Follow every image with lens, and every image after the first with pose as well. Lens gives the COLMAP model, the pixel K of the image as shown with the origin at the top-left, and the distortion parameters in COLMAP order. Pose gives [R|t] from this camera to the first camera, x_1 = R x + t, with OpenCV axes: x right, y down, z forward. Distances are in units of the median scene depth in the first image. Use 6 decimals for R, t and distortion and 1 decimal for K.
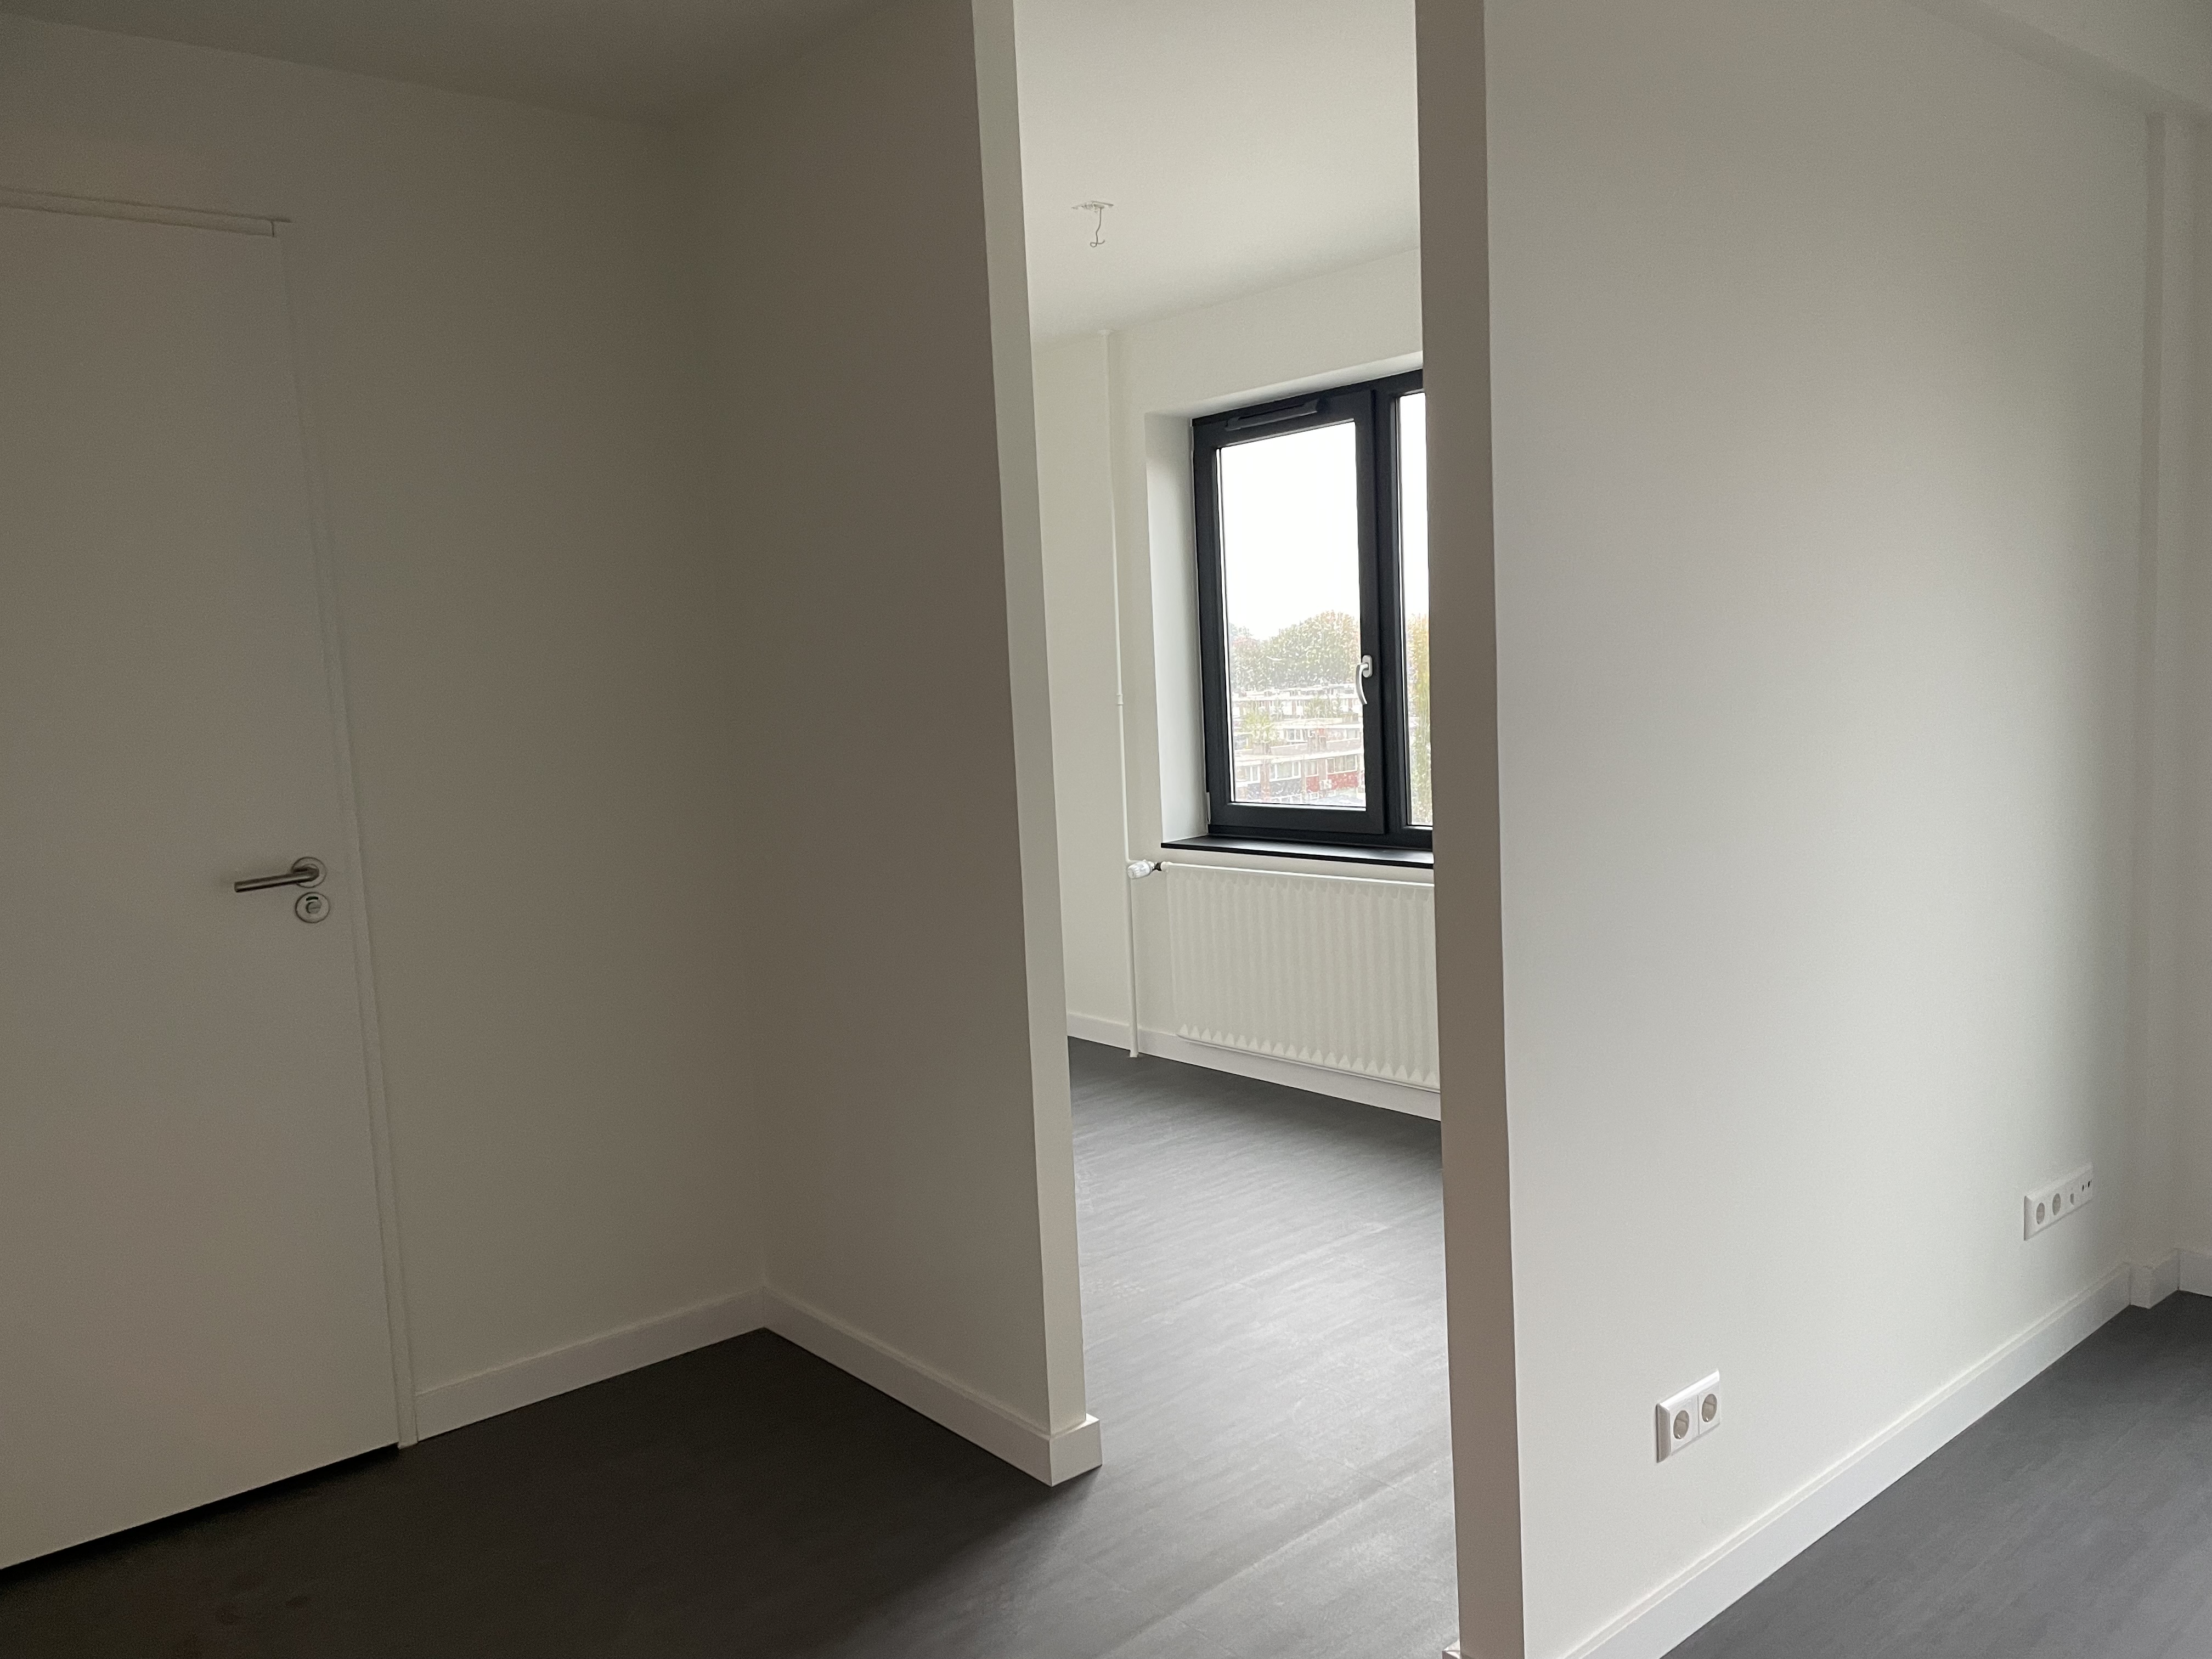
lens RADIAL K [[1689.9, 0, 1120.0], [0, 1689.9, 847.6], [0, 0, 1]] dist [0.055016, -0.036743]
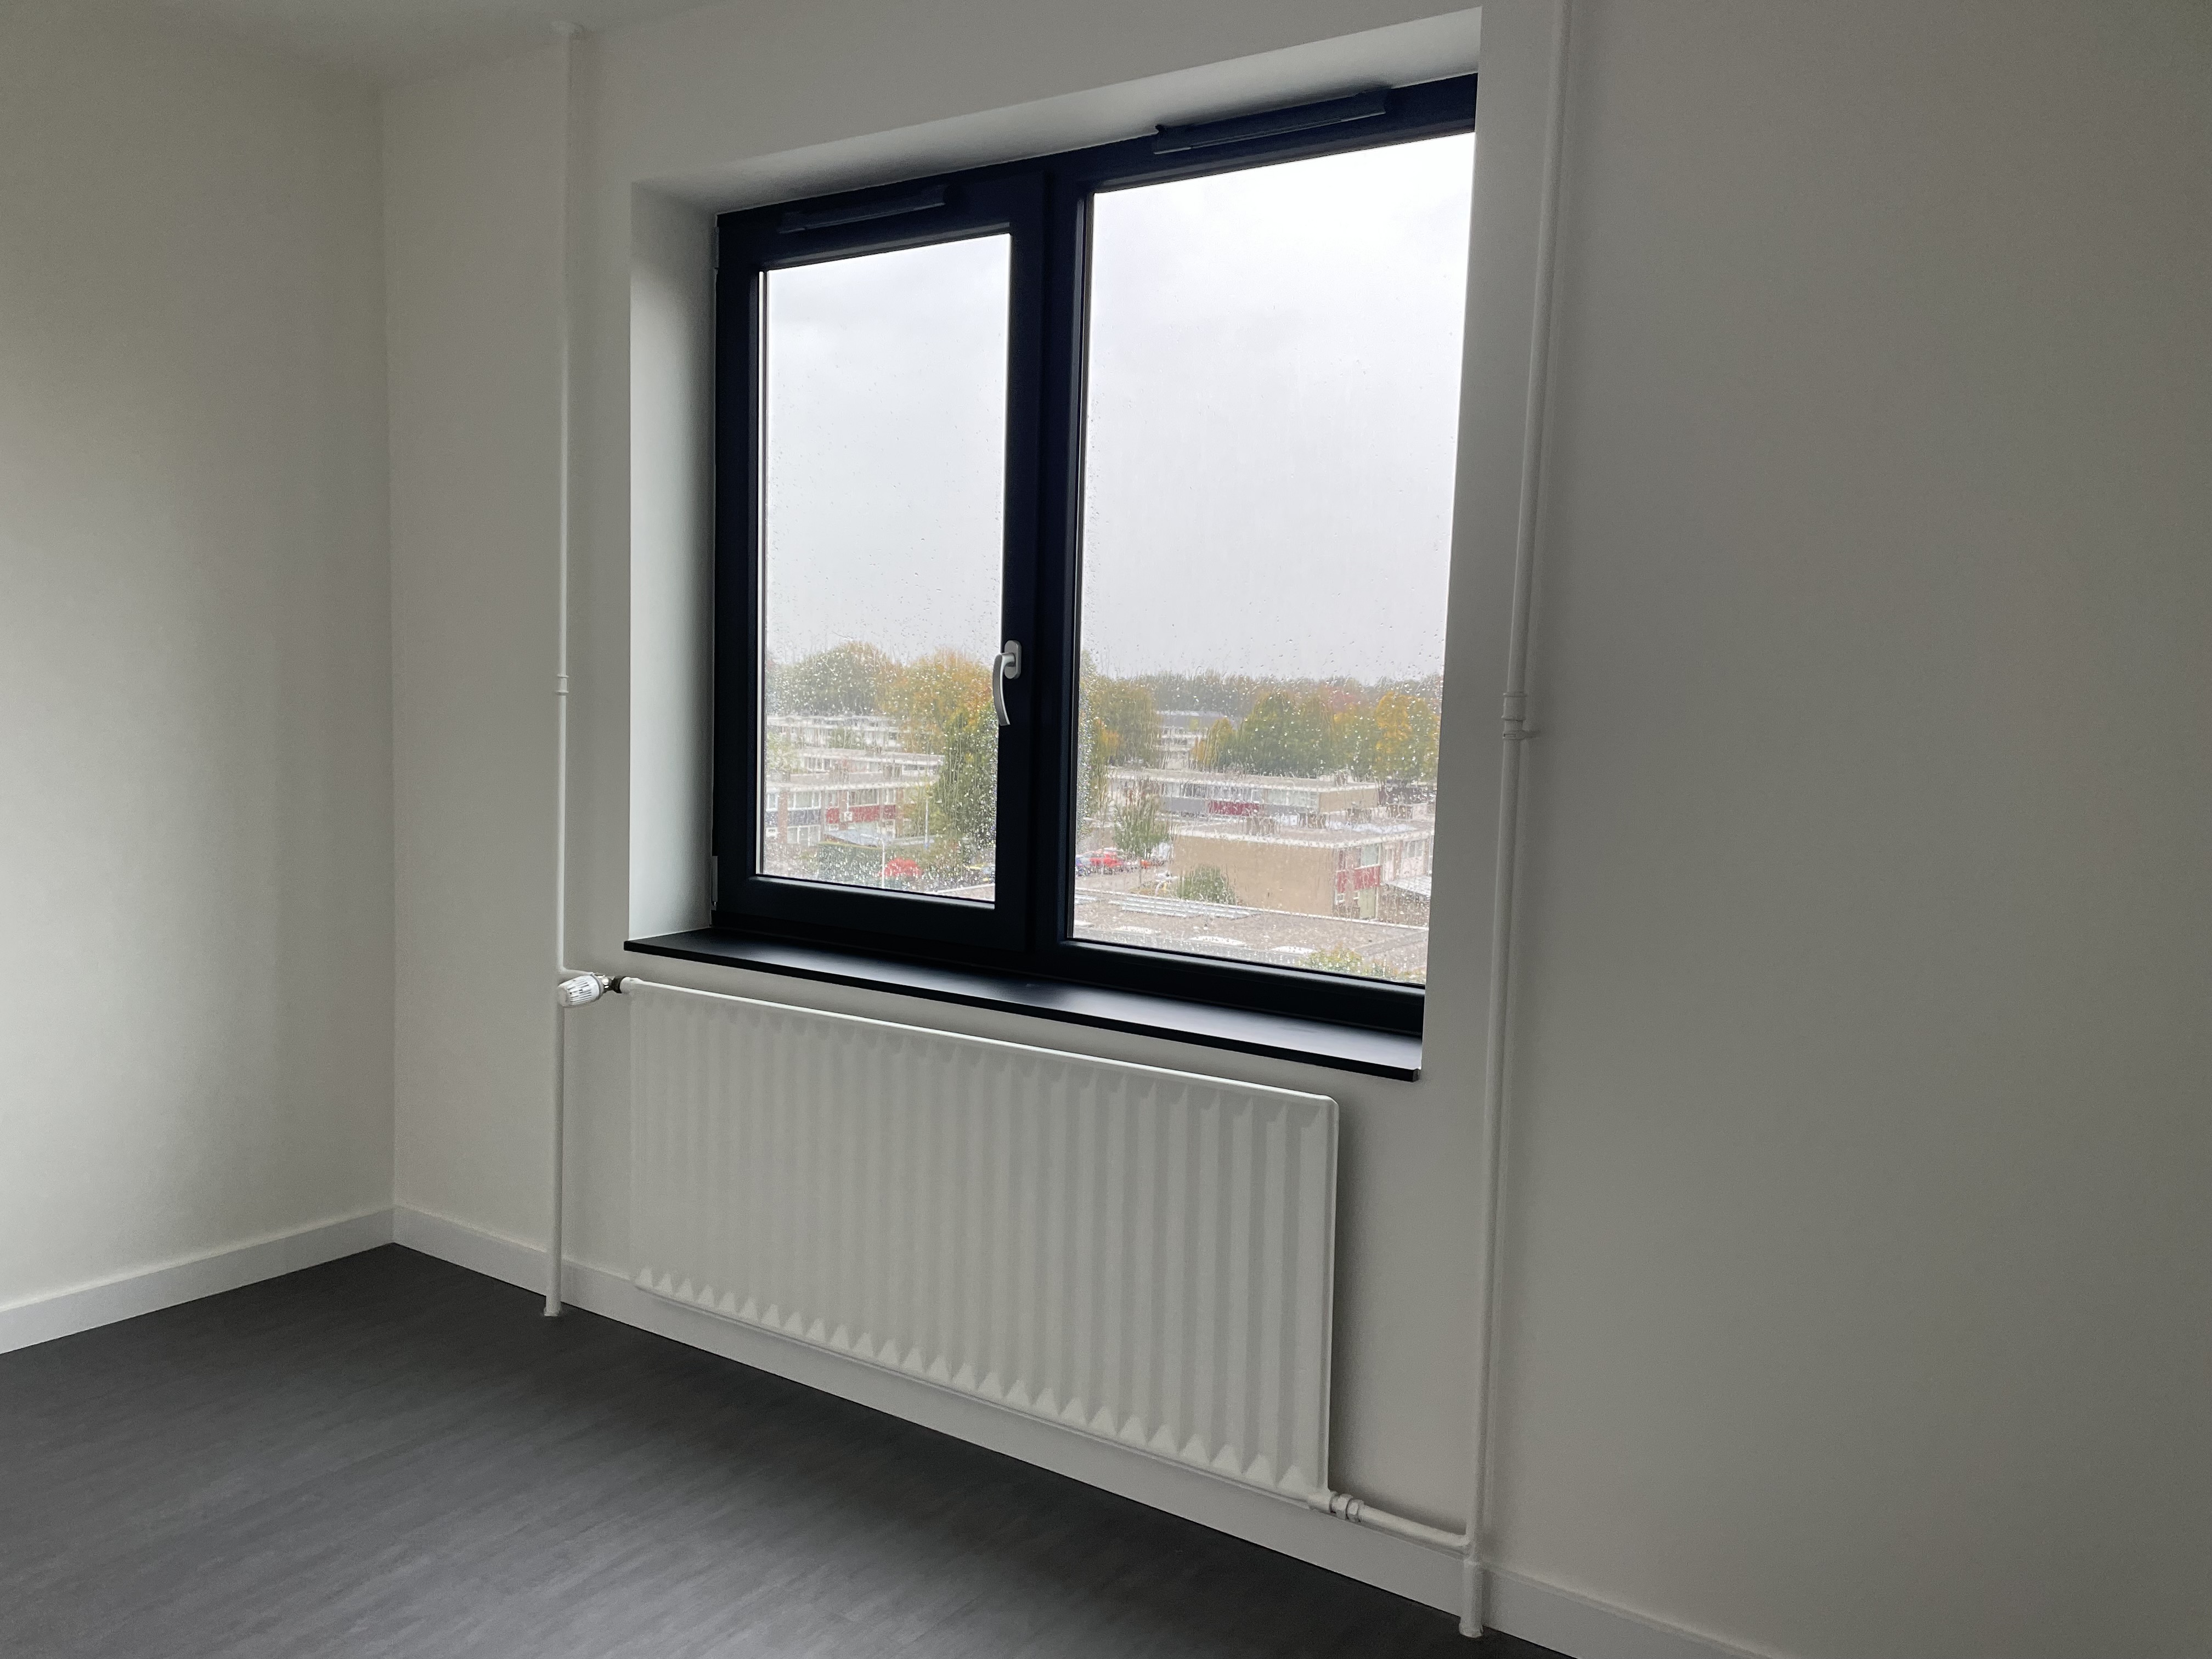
lens RADIAL K [[1689.9, 0, 1161.1], [0, 1689.9, 858.0], [0, 0, 1]] dist [0.055016, -0.036743]
pose [[0.951765, 0.053864, 0.302062, 0.021522], [-0.049442, 0.998529, -0.022273, -0.026489], [-0.302817, 0.006264, 0.953028, 0.389346]]
